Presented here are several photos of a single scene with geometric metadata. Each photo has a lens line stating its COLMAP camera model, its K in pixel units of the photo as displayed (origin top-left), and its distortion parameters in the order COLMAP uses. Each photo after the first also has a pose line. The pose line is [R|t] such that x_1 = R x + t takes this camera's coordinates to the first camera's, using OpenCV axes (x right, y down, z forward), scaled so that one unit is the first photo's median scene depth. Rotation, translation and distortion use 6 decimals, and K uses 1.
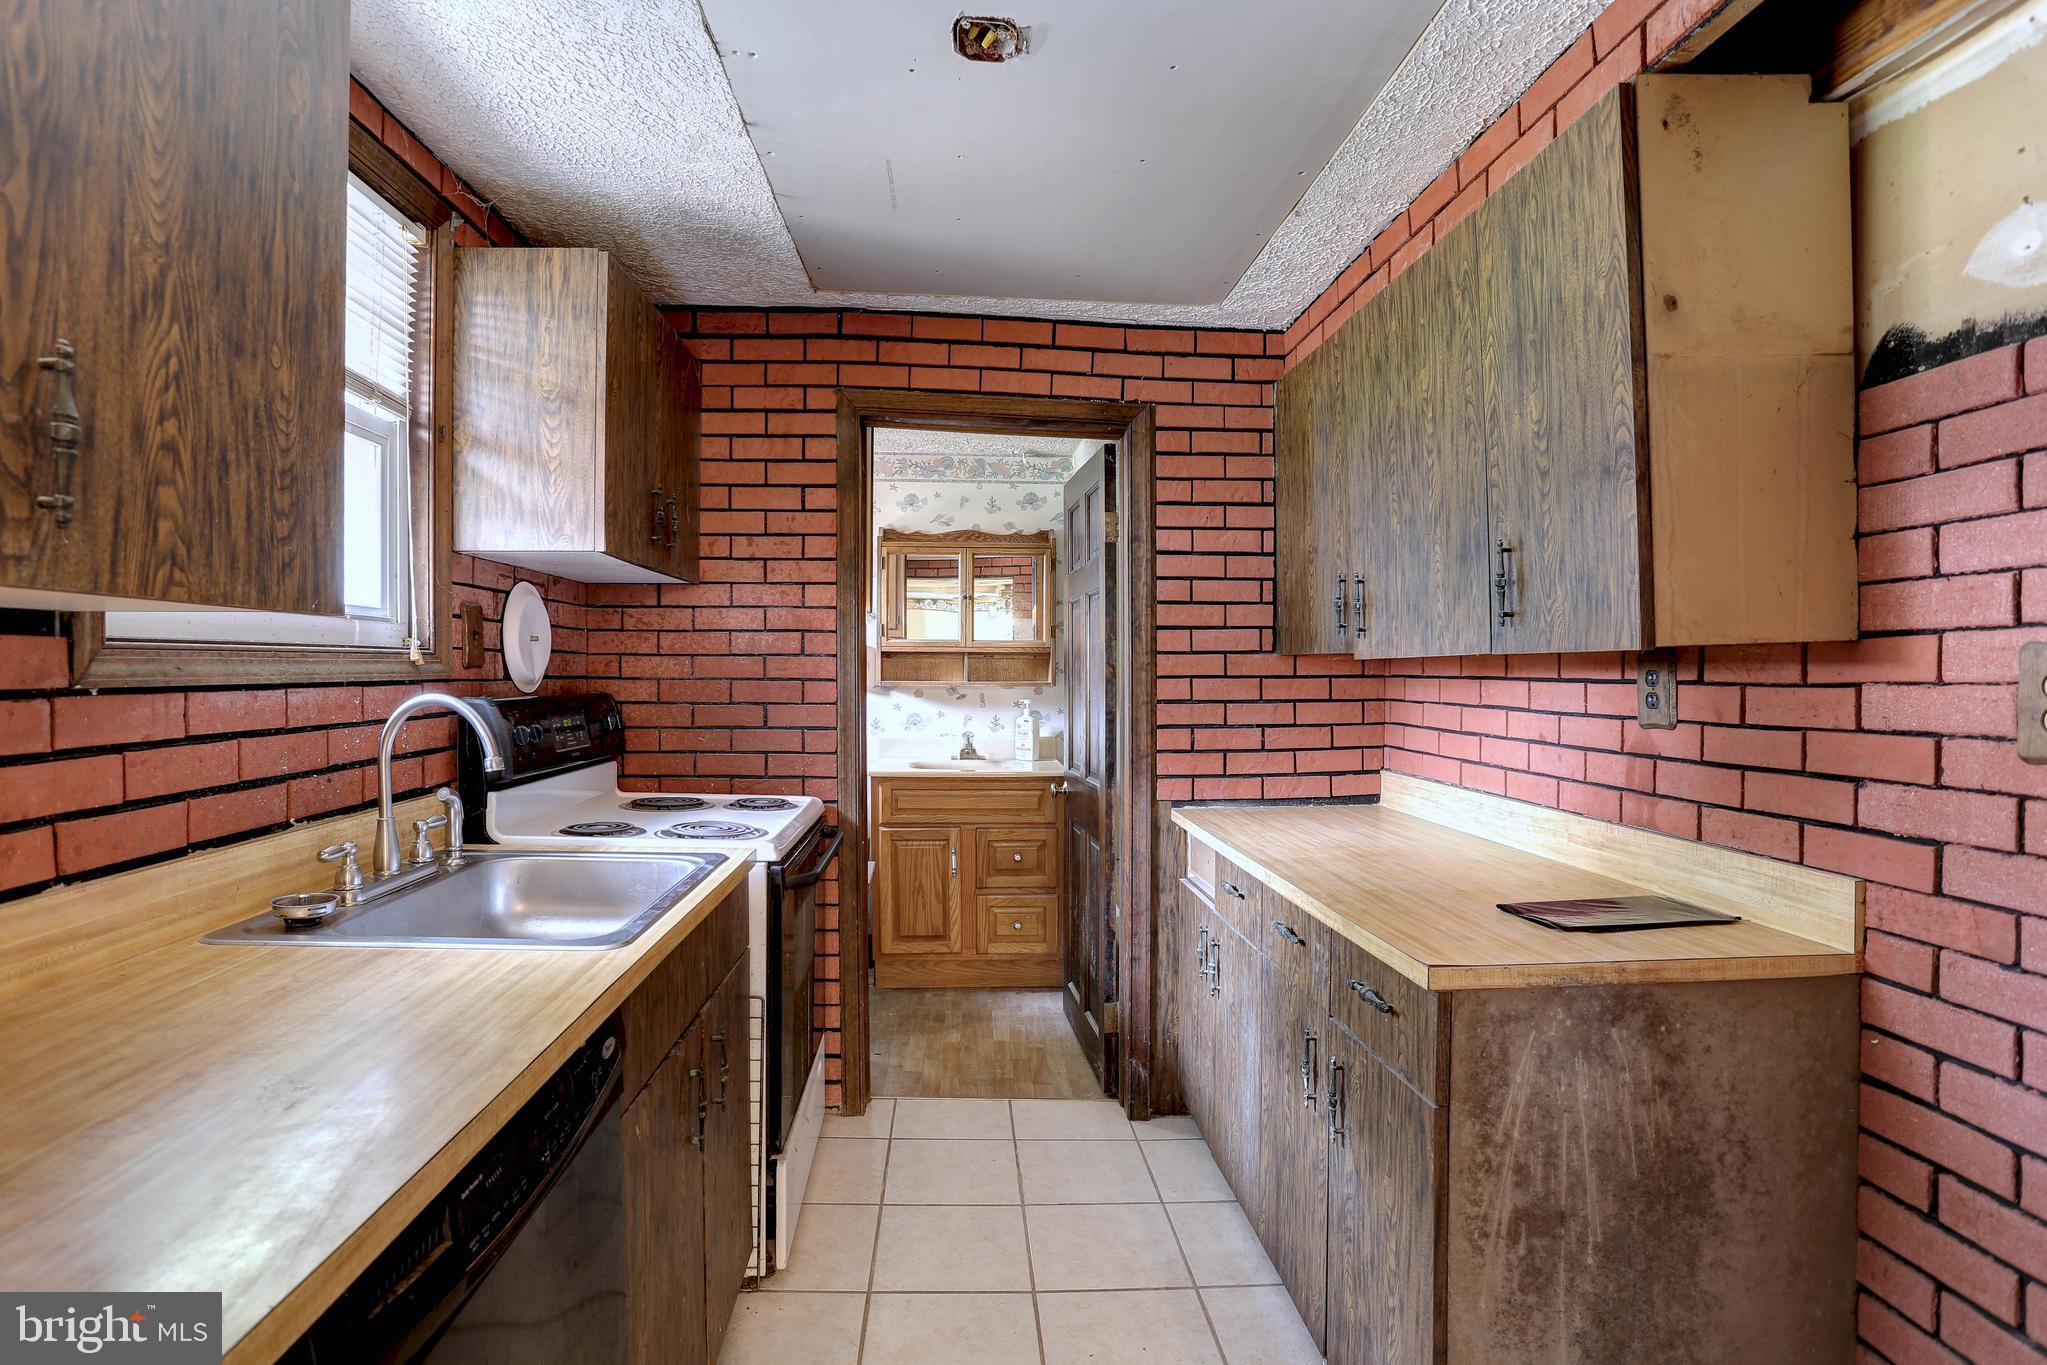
lens RADIAL K [[1007.0, 0, 1021.0], [0, 1007.0, 678.3], [0, 0, 1]] dist [-0.042360, 0.010812]
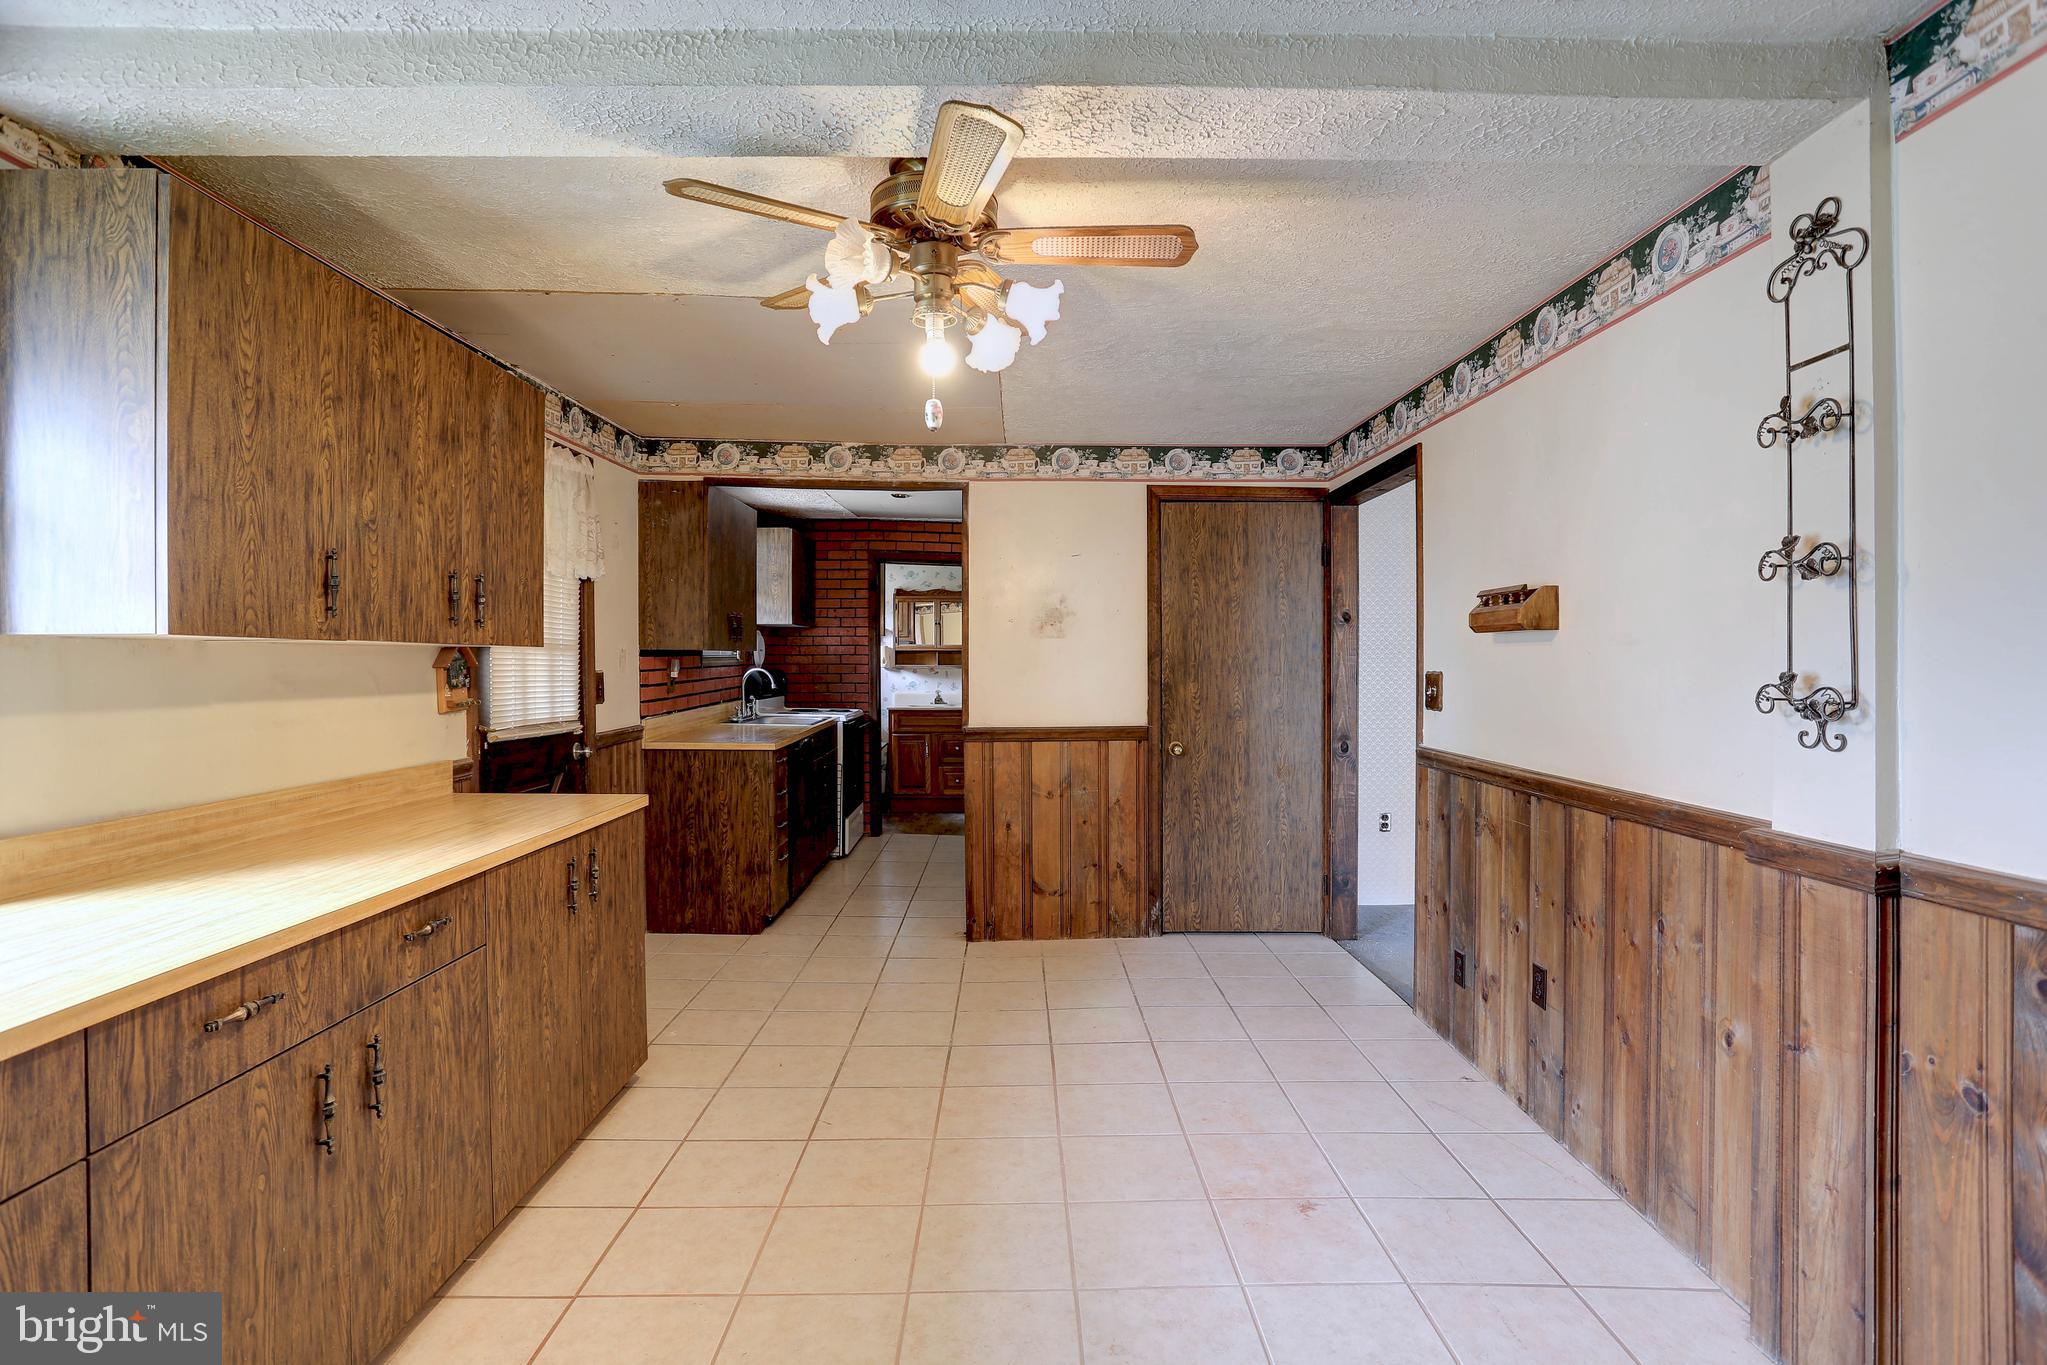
lens RADIAL K [[1007.0, 0, 1016.1], [0, 1007.0, 661.8], [0, 0, 1]] dist [-0.042360, 0.010812]
pose [[0.997958, -0.002202, -0.063839, 0.478995], [0.002170, 0.999997, -0.000557, -0.004312], [0.063840, 0.000417, 0.997960, -2.064448]]
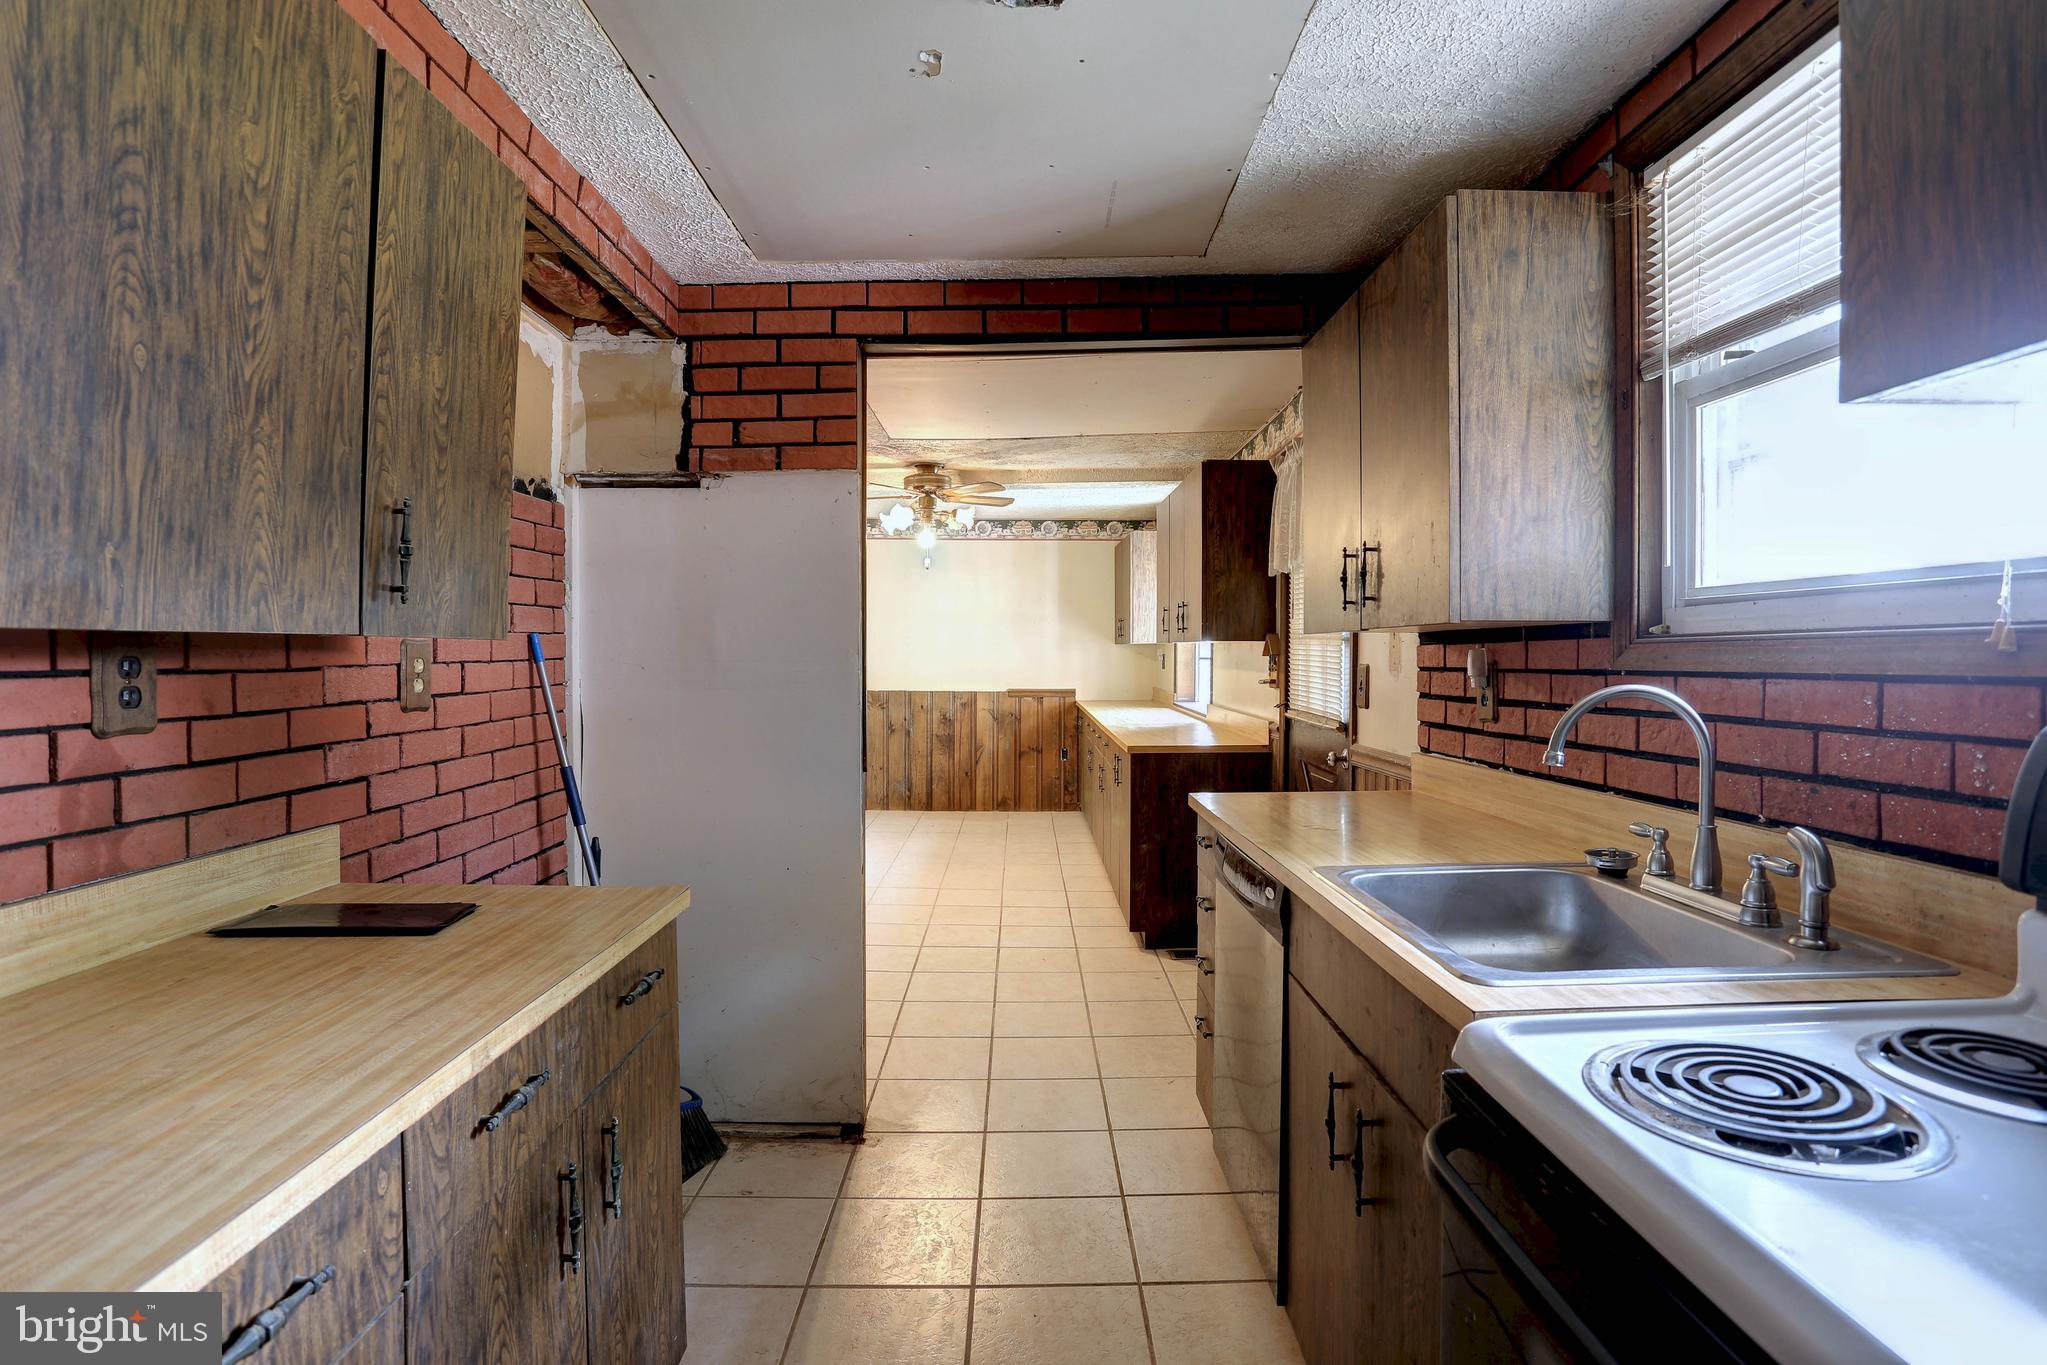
lens RADIAL K [[1007.0, 0, 1016.4], [0, 1007.0, 673.7], [0, 0, 1]] dist [-0.042360, 0.010812]
pose [[-0.997896, -0.002844, 0.064778, -0.065695], [-0.001213, 0.999681, 0.025209, -0.013276], [-0.064829, 0.025078, -0.997581, 1.539861]]
